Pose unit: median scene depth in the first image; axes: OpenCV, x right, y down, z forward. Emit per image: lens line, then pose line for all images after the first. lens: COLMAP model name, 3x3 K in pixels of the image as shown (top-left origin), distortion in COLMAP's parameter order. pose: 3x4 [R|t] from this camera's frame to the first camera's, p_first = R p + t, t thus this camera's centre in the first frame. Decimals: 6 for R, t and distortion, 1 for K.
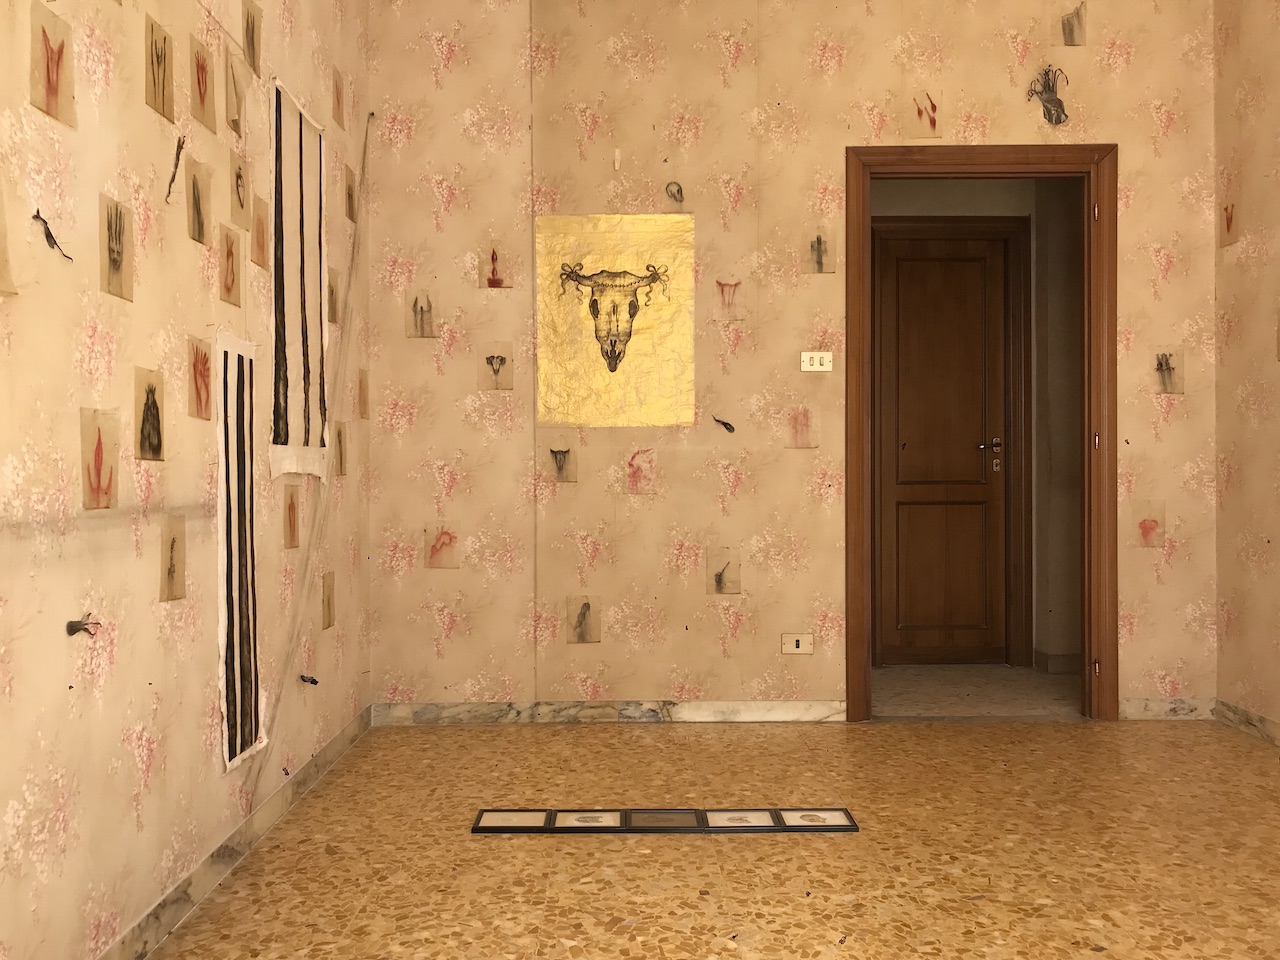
lens RADIAL K [[1068.4, 0, 639.1], [0, 1068.4, 475.3], [0, 0, 1]] dist [0.024669, -0.027181]
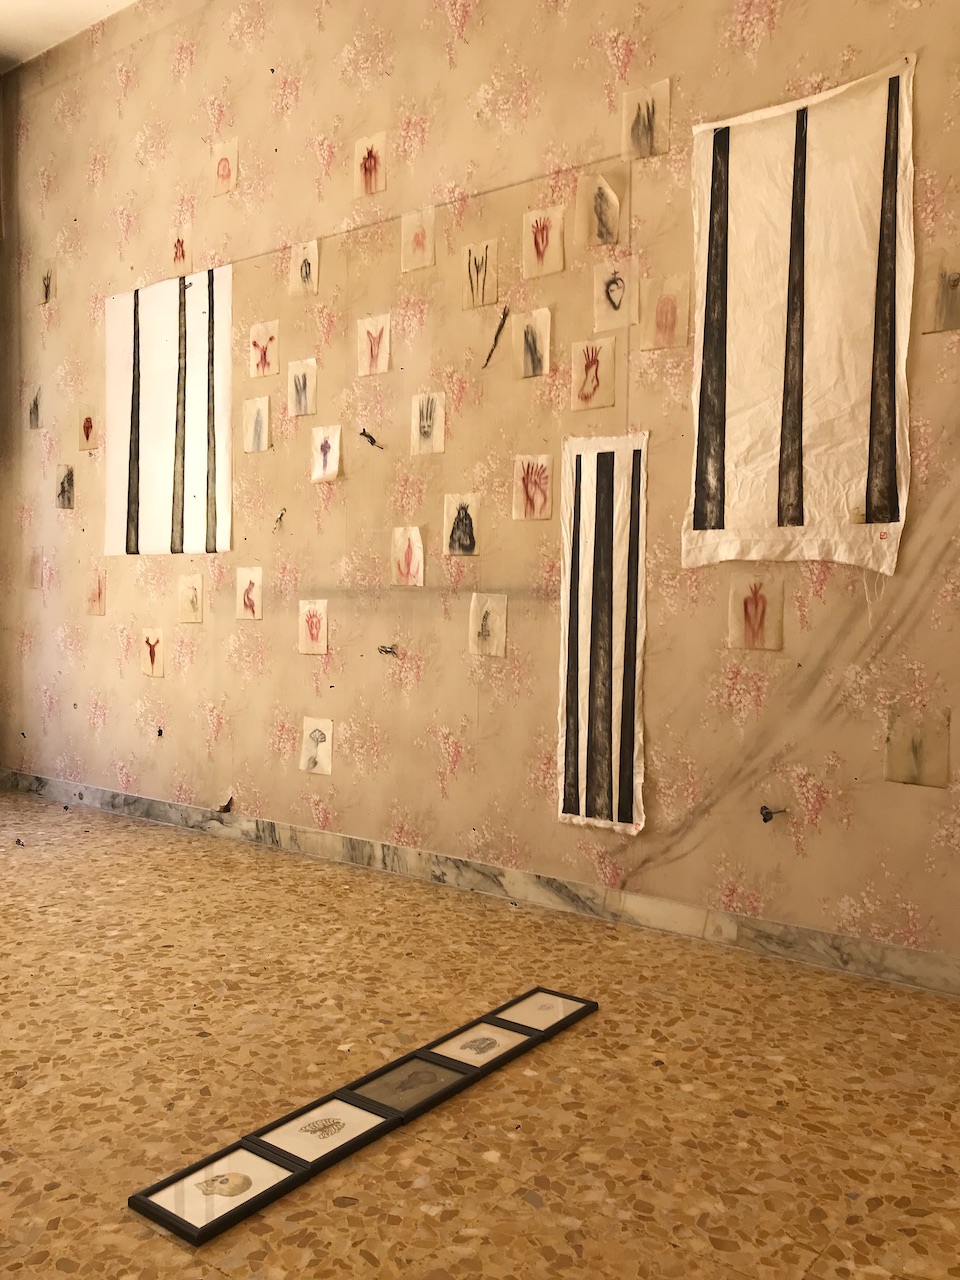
lens RADIAL K [[1068.4, 0, 472.5], [0, 1068.4, 618.7], [0, 0, 1]] dist [0.024669, -0.027181]
pose [[-0.624887, 0.013693, -0.780595, 0.579423], [-0.010826, 0.999598, 0.026201, 0.029437], [0.780640, 0.024823, -0.624488, 1.656951]]
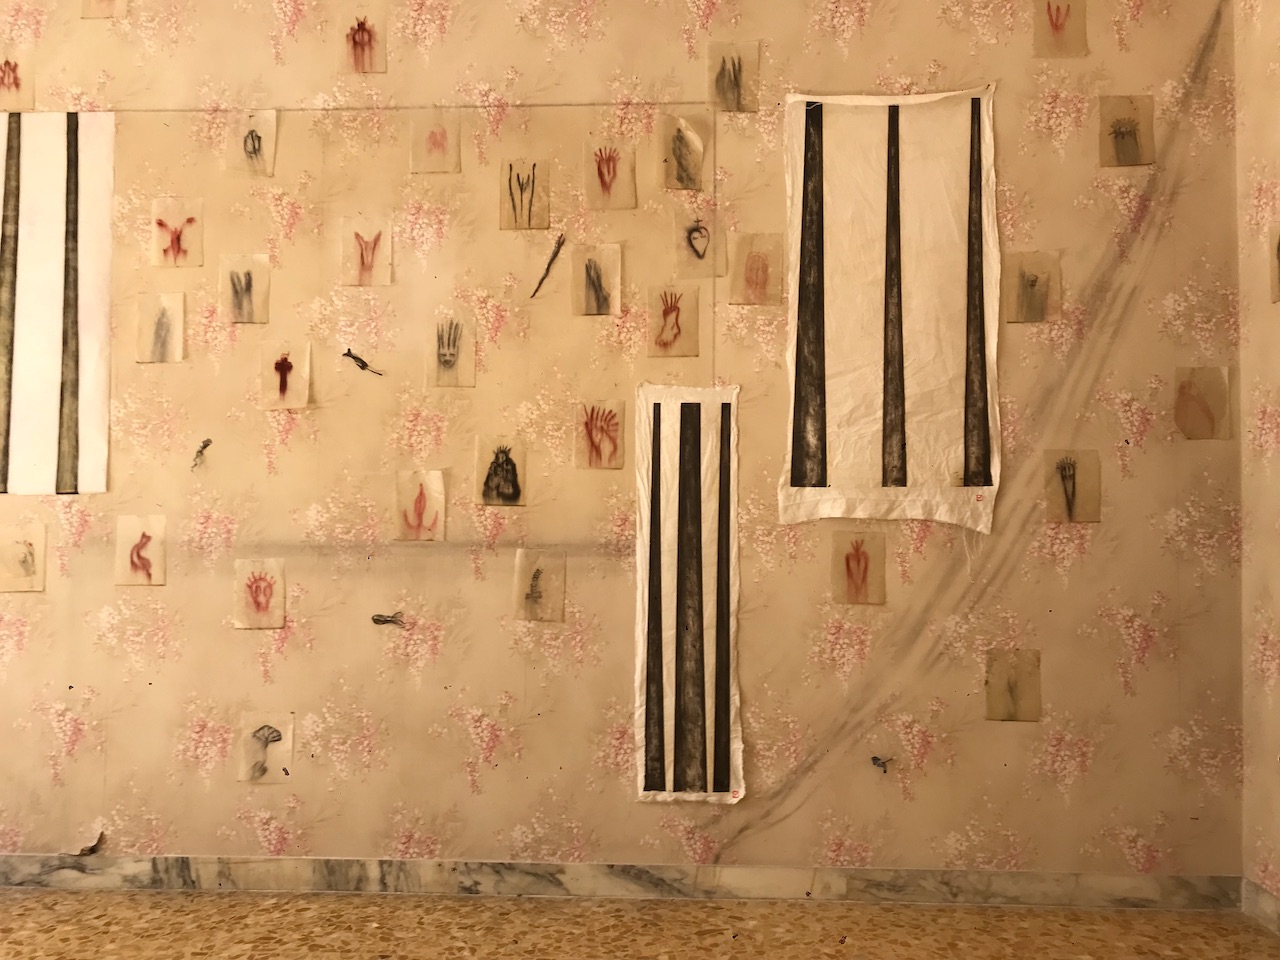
lens RADIAL K [[1068.4, 0, 637.0], [0, 1068.4, 484.2], [0, 0, 1]] dist [0.024669, -0.027181]
pose [[-0.067740, -0.038701, -0.996952, 0.688041], [-0.008479, 0.999234, -0.038213, 0.006268], [0.997667, 0.005865, -0.068016, 1.075113]]
